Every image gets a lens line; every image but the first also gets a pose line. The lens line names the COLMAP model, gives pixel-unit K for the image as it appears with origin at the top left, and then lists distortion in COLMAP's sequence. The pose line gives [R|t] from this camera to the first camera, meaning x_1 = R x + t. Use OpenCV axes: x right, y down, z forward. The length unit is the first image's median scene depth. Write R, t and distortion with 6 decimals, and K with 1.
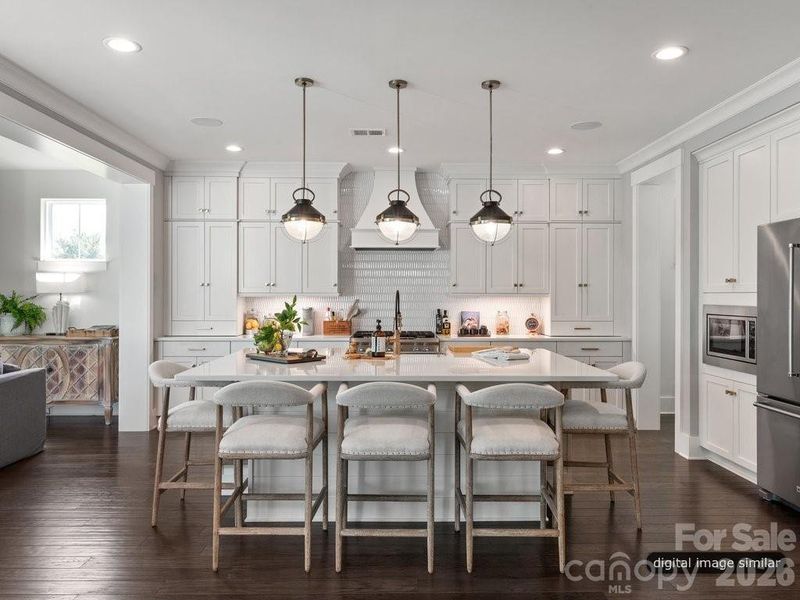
lens RADIAL K [[575.5, 0, 401.6], [0, 575.5, 297.8], [0, 0, 1]] dist [0.003295, -0.006796]
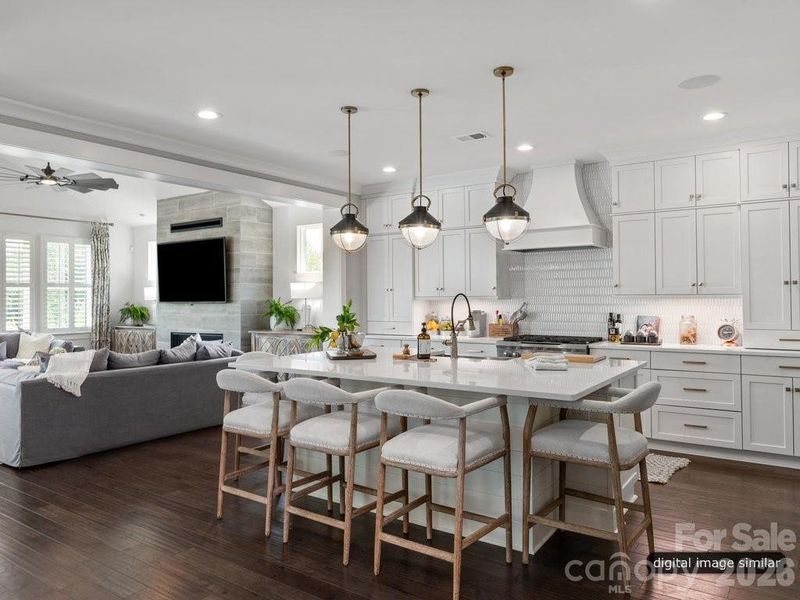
lens RADIAL K [[575.5, 0, 403.0], [0, 575.5, 284.5], [0, 0, 1]] dist [0.003295, -0.006796]
pose [[0.811136, -0.021874, -0.584448, 0.351384], [0.005489, 0.999541, -0.029792, 0.000557], [0.584831, 0.020957, 0.810884, 0.095608]]
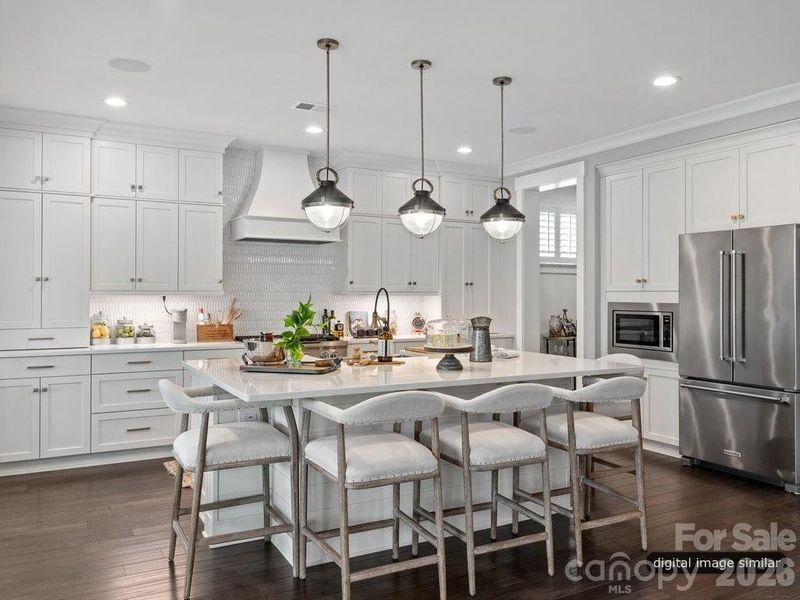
lens RADIAL K [[632.6, 0, 398.6], [0, 632.6, 299.7], [0, 0, 1]] dist [-0.024812, 0.010910]
pose [[0.885486, -0.004437, 0.464646, -0.317772], [0.002342, 0.999984, 0.005085, 0.000181], [-0.464661, -0.003414, 0.885482, 0.075312]]
